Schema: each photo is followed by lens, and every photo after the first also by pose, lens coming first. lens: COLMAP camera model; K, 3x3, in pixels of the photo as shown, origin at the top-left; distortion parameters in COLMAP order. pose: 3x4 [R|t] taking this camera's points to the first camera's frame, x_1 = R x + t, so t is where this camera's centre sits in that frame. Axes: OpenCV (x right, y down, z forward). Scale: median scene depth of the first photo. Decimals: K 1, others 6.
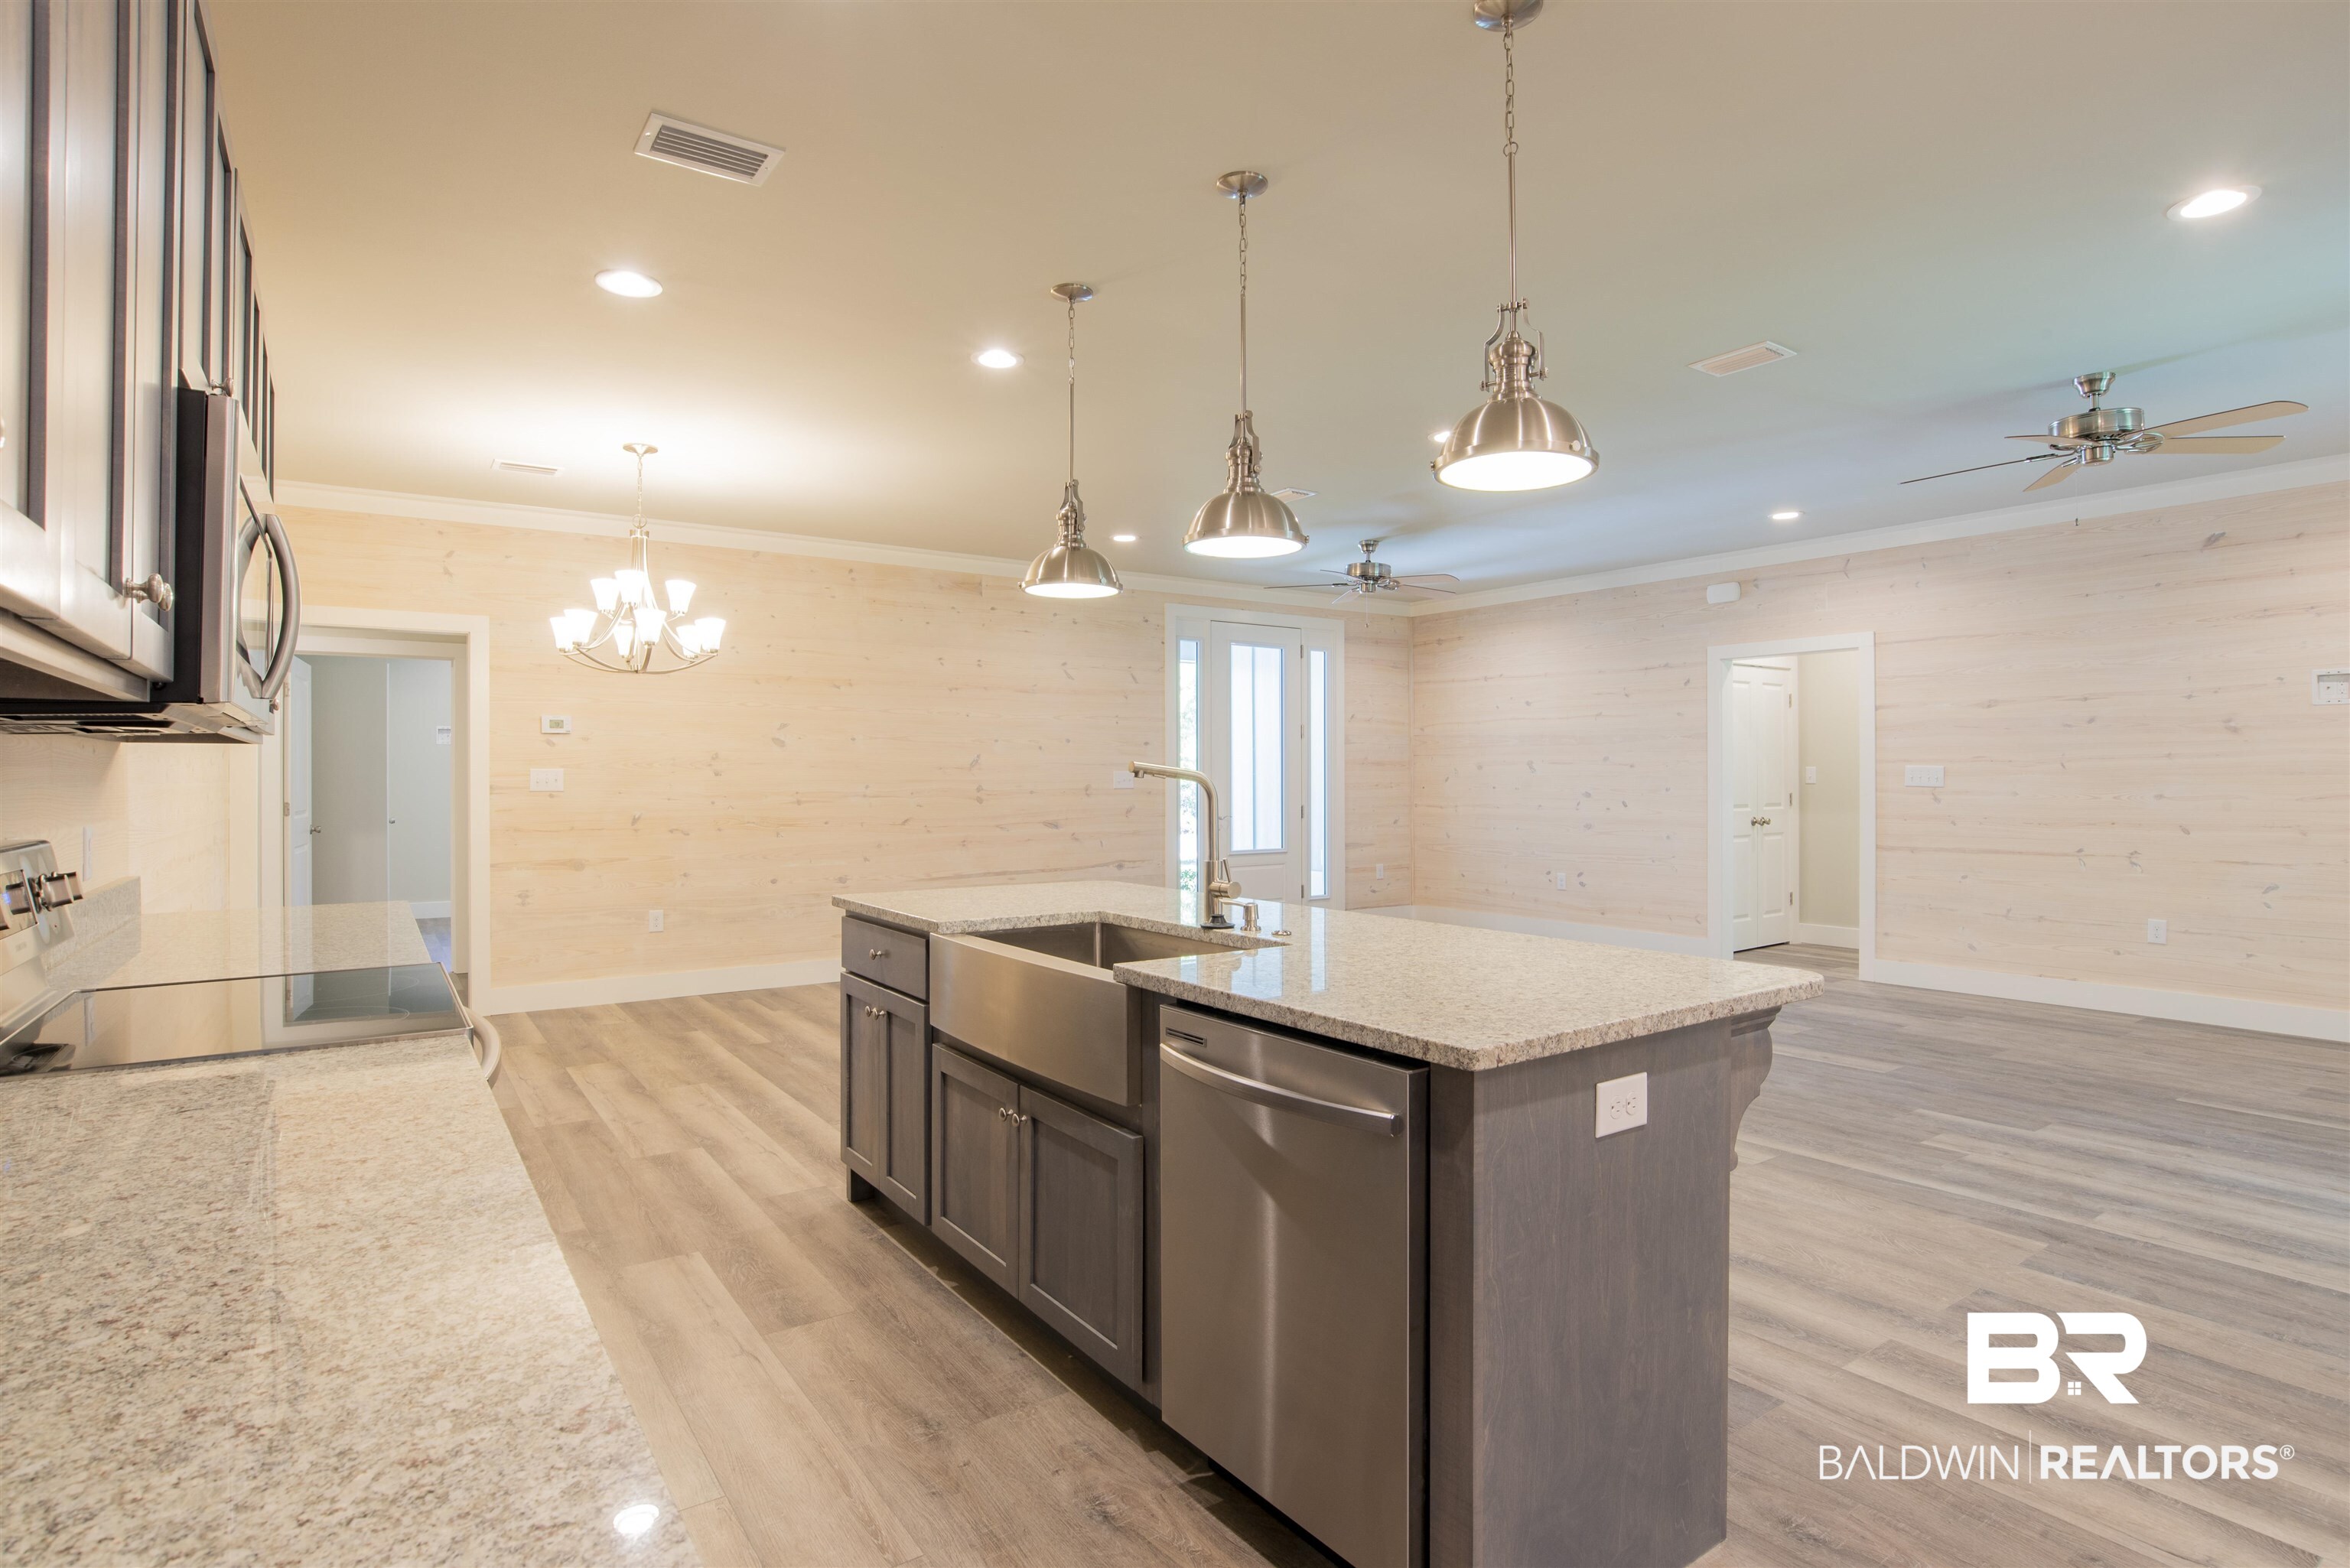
lens RADIAL K [[1192.3, 0, 1192.3], [0, 1192.3, 776.0], [0, 0, 1]] dist [-0.027257, 0.001130]
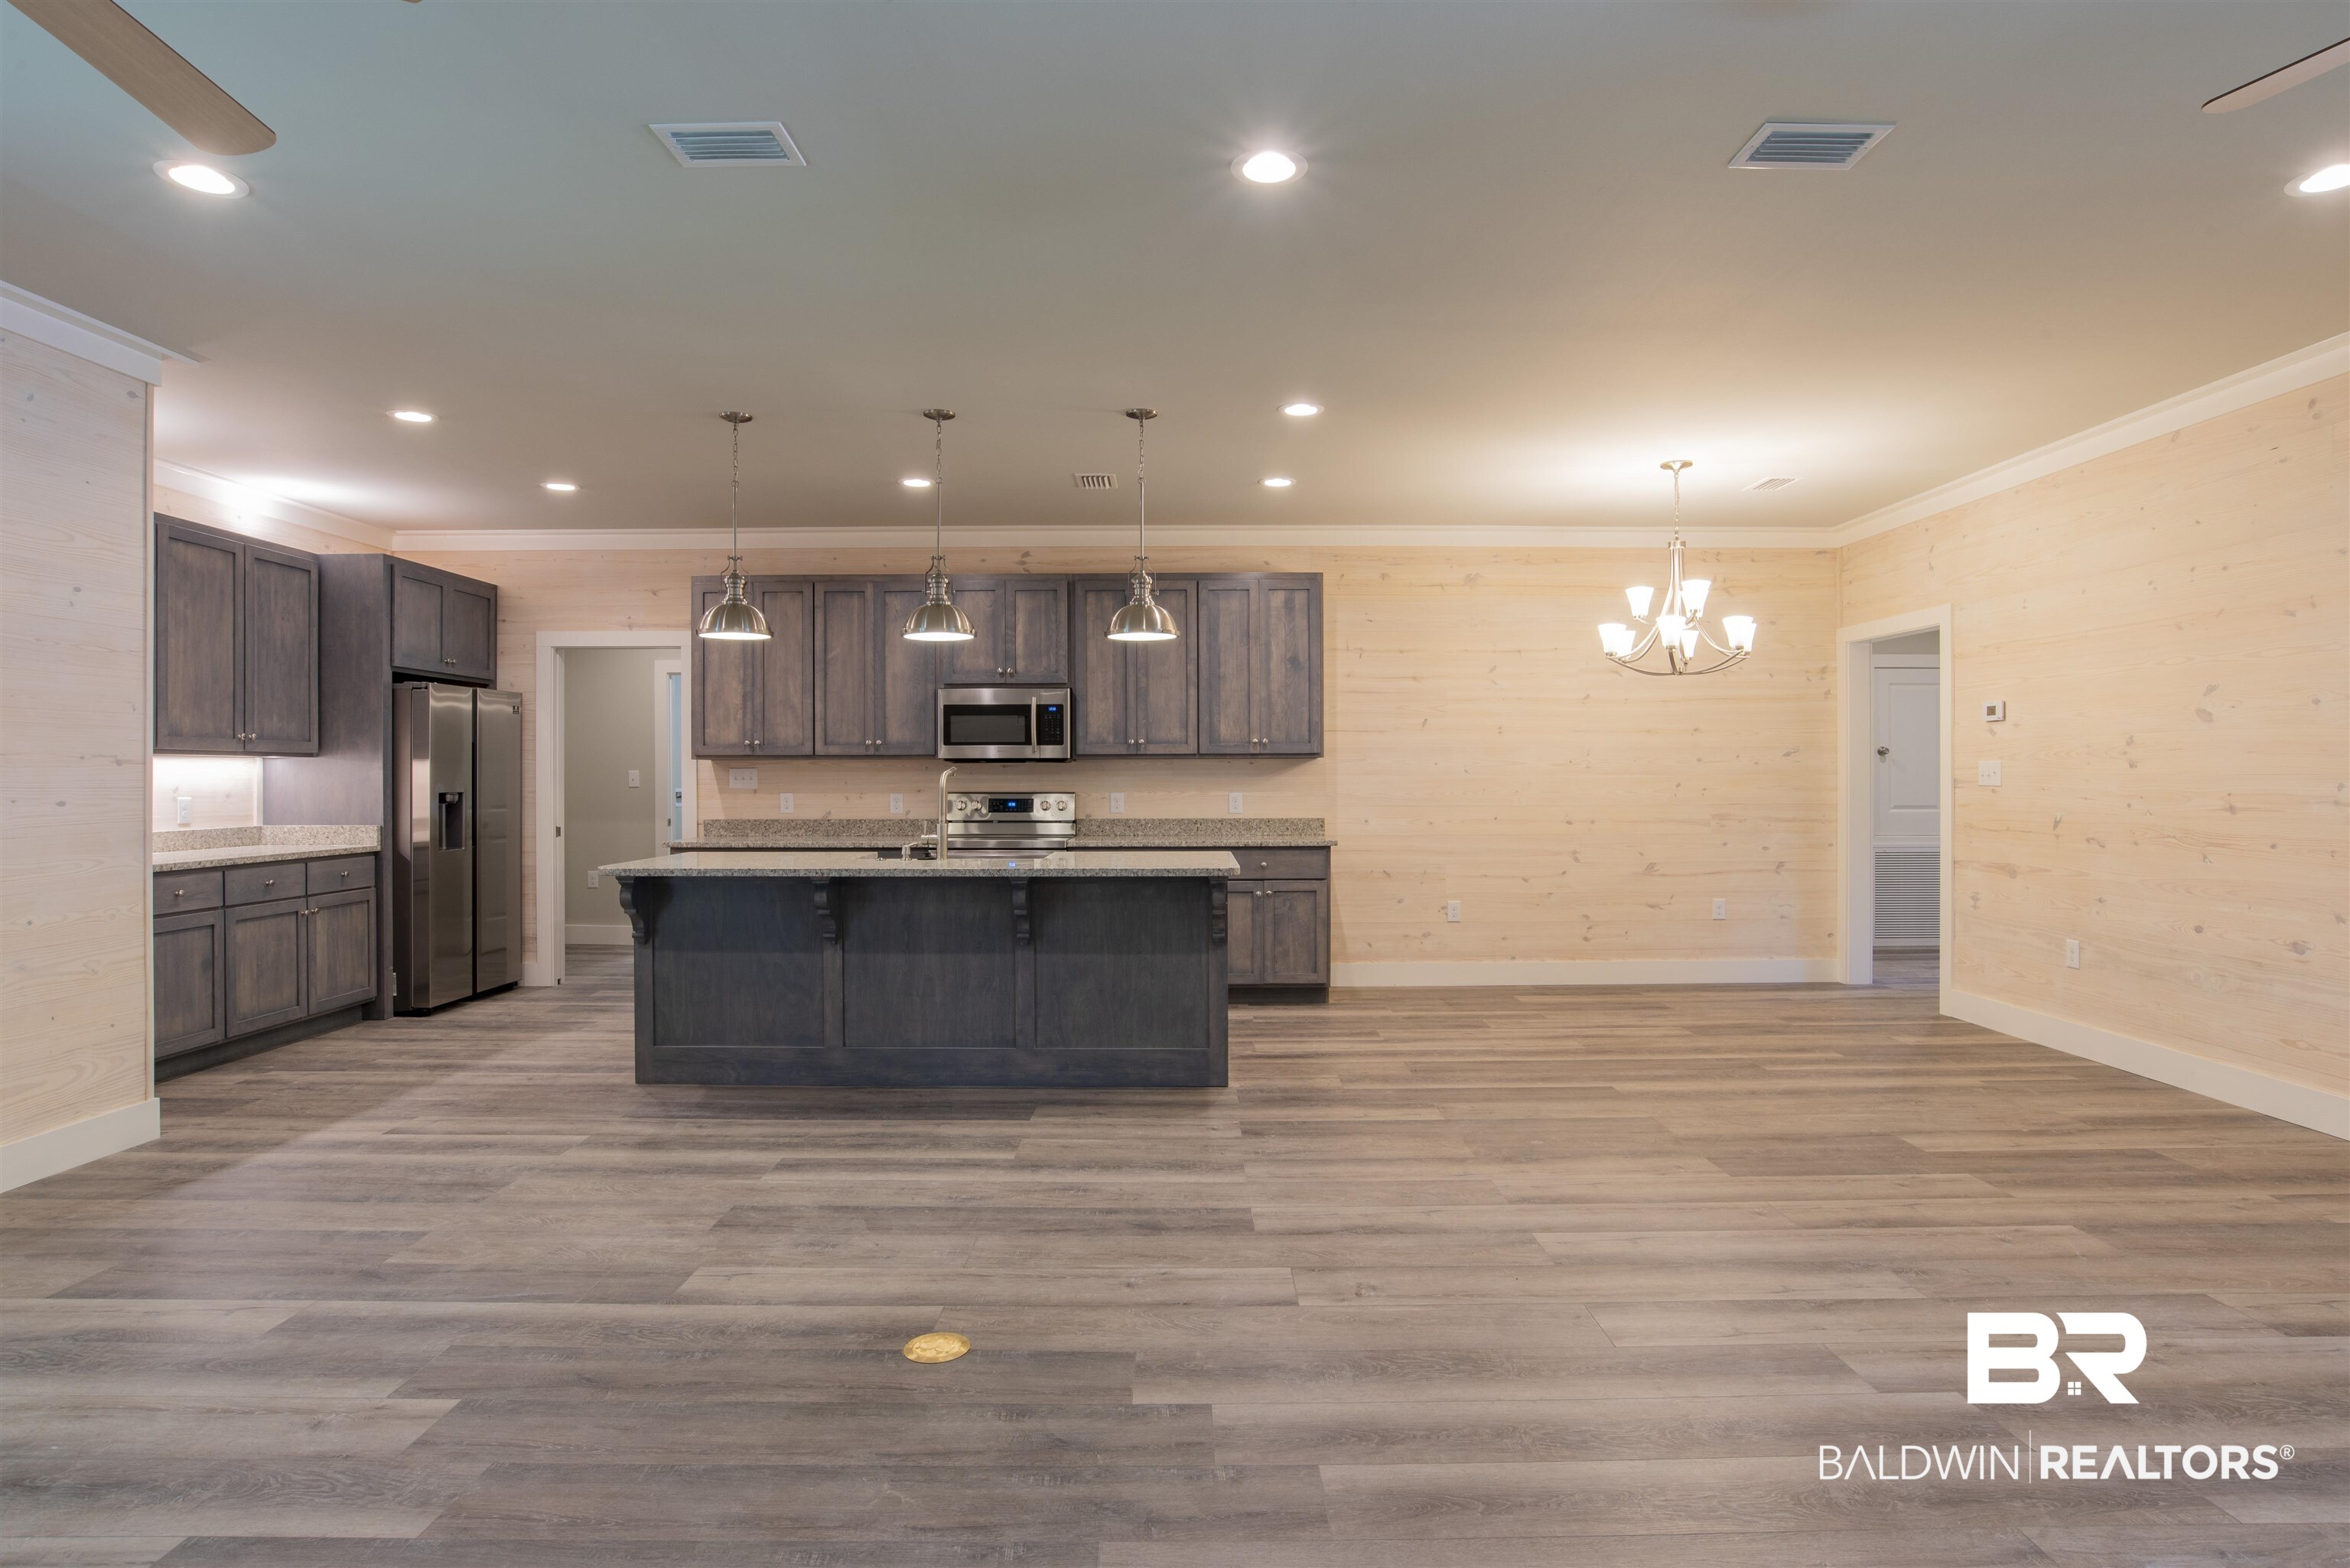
lens RADIAL K [[1224.1, 0, 1175.0], [0, 1224.1, 784.0], [0, 0, 1]] dist [-0.043198, 0.013815]
pose [[-0.584433, 0.010908, -0.811368, 0.838597], [0.006228, 0.999940, 0.008957, -0.000592], [0.811418, 0.000182, -0.584466, 1.541251]]
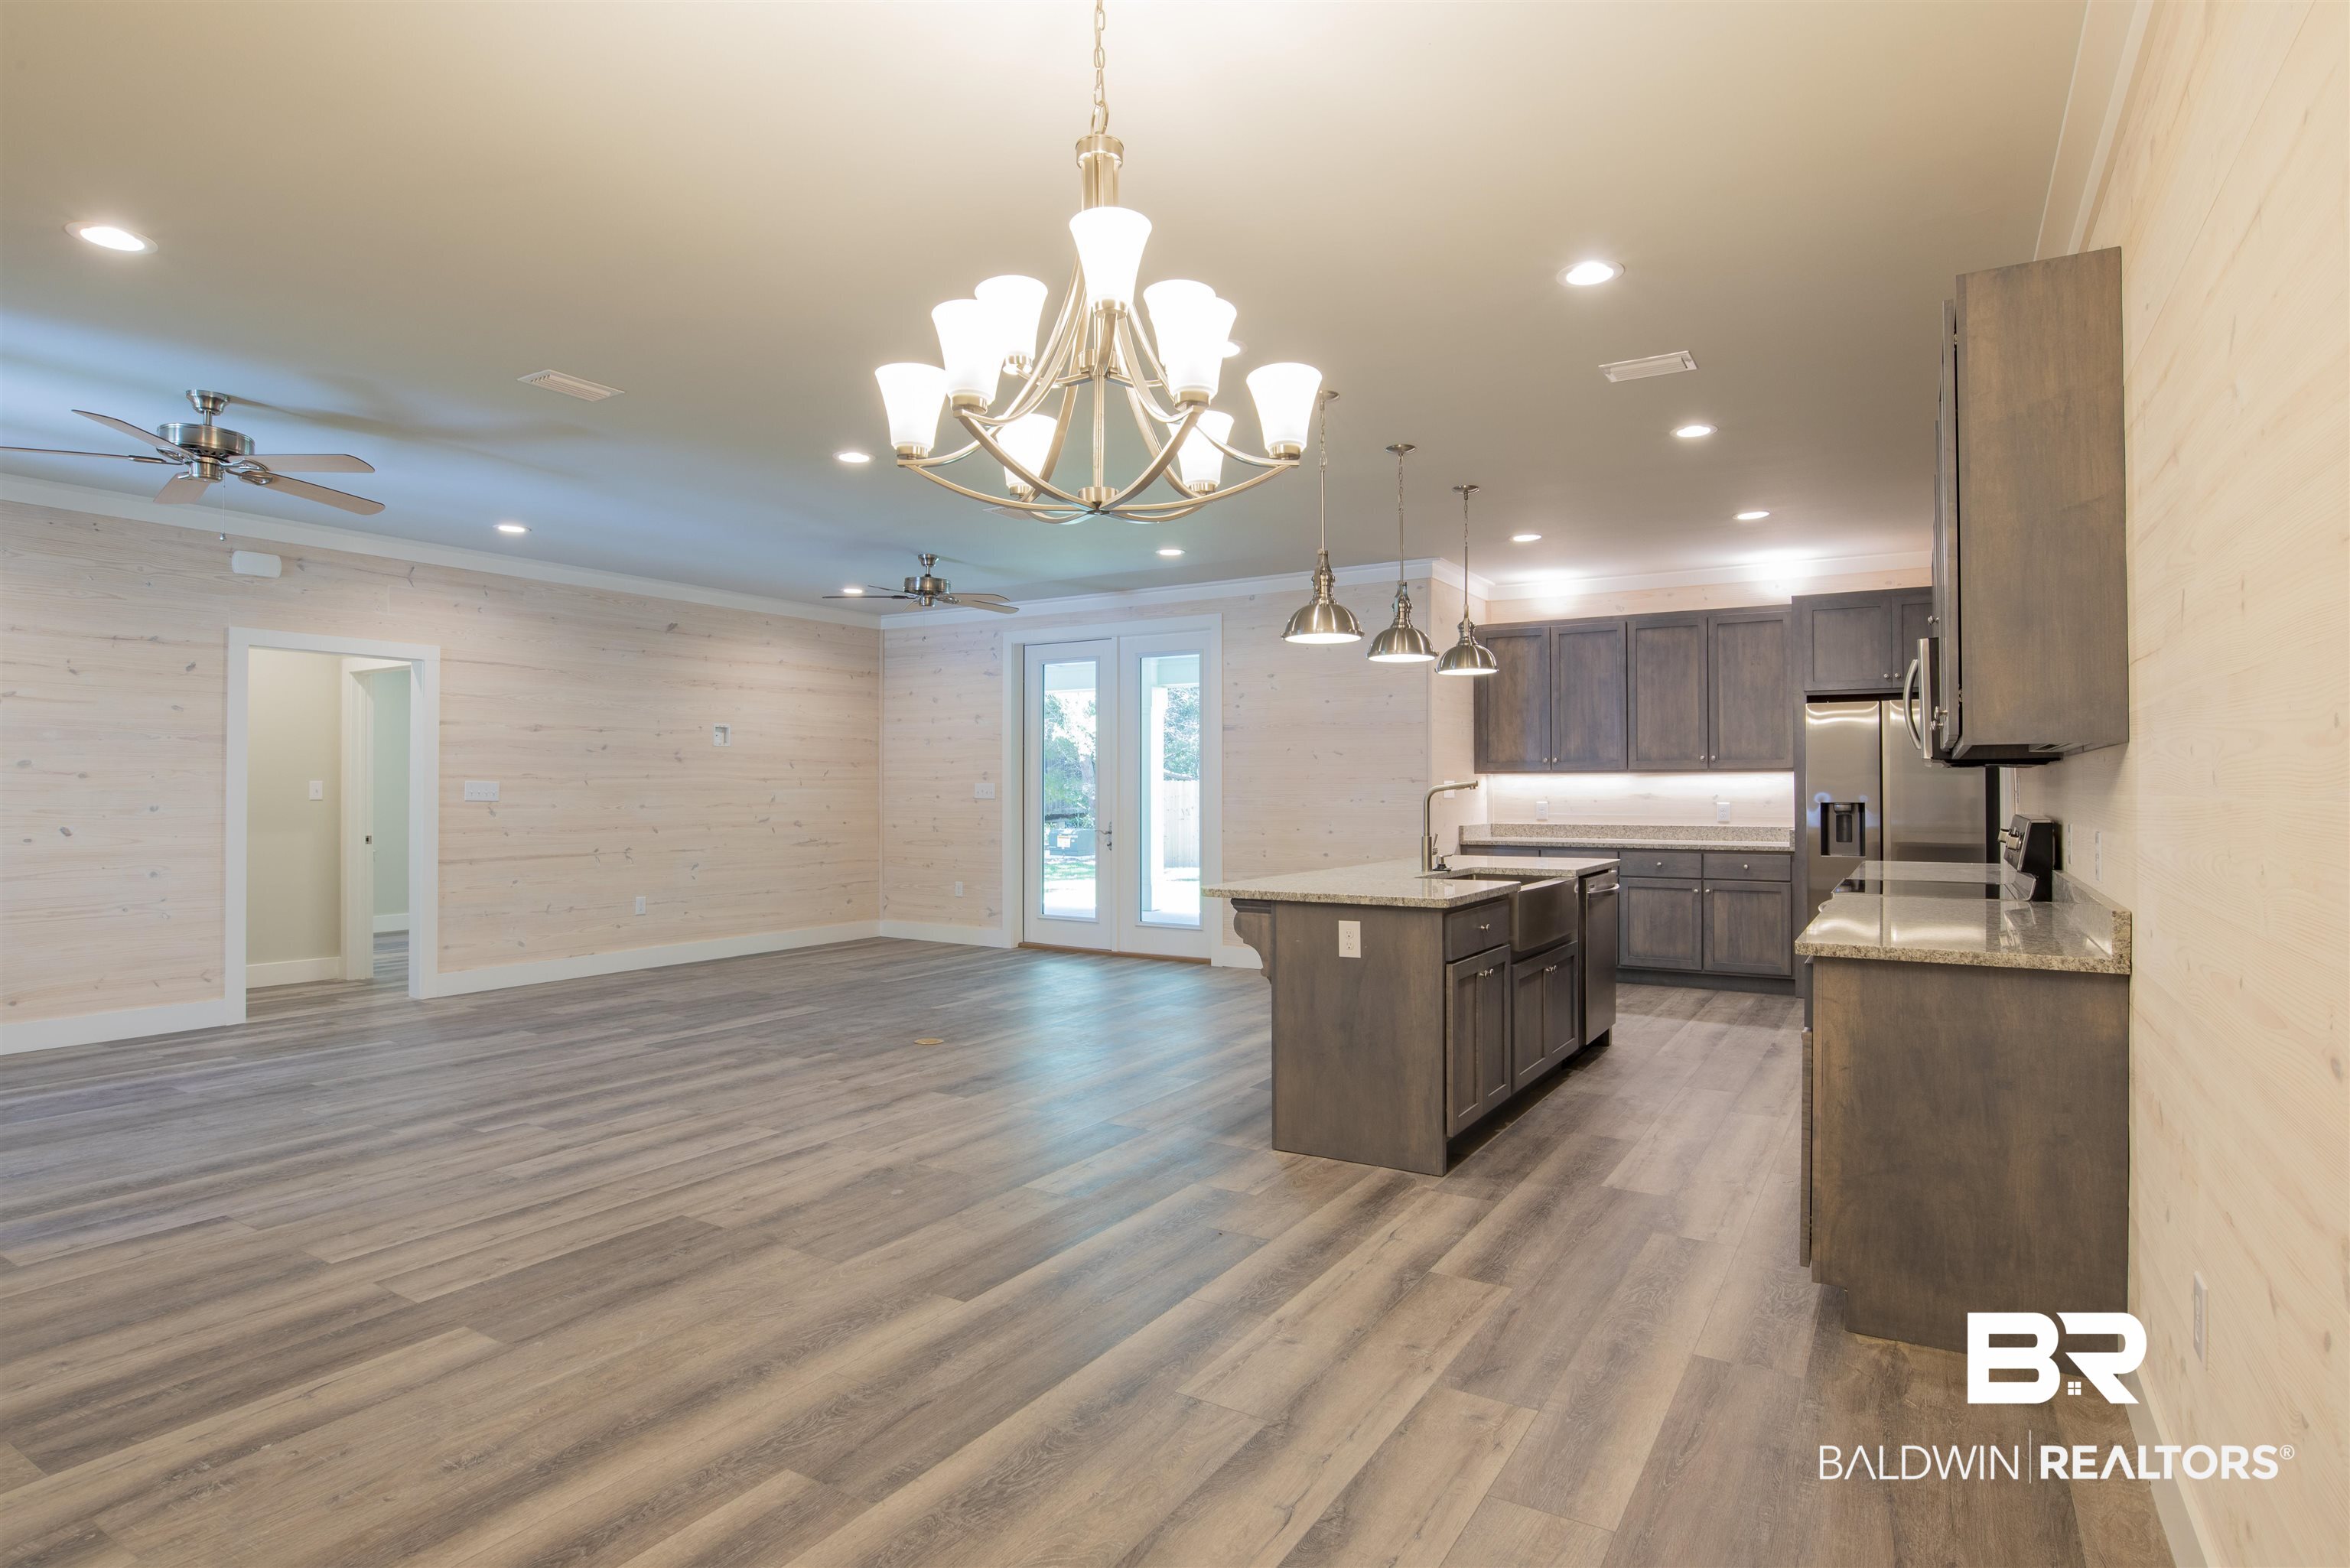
lens RADIAL K [[1224.1, 0, 1175.0], [0, 1224.1, 784.0], [0, 0, 1]] dist [-0.043198, 0.013815]
pose [[-0.385218, 0.008574, 0.922786, -1.009870], [0.001451, 0.999961, -0.008686, 0.006388], [-0.922824, -0.002007, -0.385216, 1.363961]]
